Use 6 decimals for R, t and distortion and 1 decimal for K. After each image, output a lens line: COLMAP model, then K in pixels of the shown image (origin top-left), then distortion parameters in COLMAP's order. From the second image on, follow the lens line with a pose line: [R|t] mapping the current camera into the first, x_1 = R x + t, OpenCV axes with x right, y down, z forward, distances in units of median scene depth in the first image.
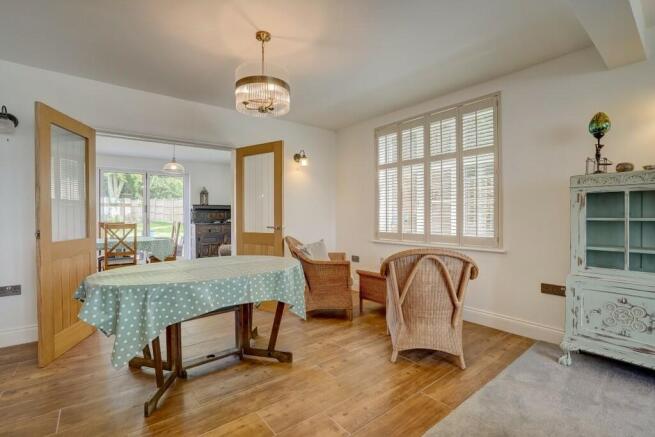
lens RADIAL K [[298.8, 0, 327.5], [0, 298.8, 218.5], [0, 0, 1]] dist [-0.053781, 0.000231]
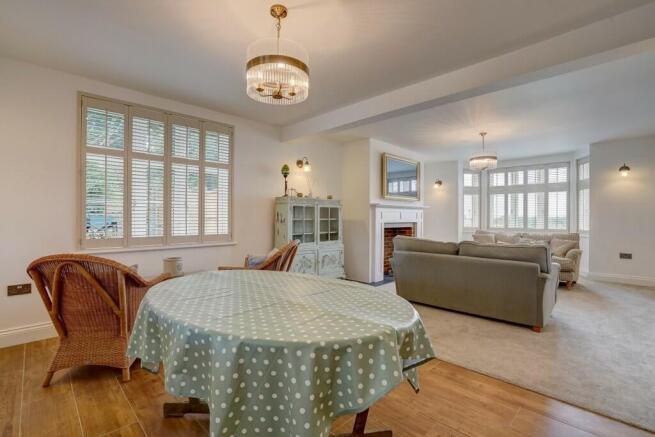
lens RADIAL K [[298.8, 0, 327.5], [0, 298.8, 218.5], [0, 0, 1]] dist [-0.053781, 0.000231]
pose [[-0.118702, -0.003922, 0.992922, -1.046675], [0.003985, 0.999982, 0.004427, -0.011087], [-0.992922, 0.004482, -0.118684, 0.918879]]
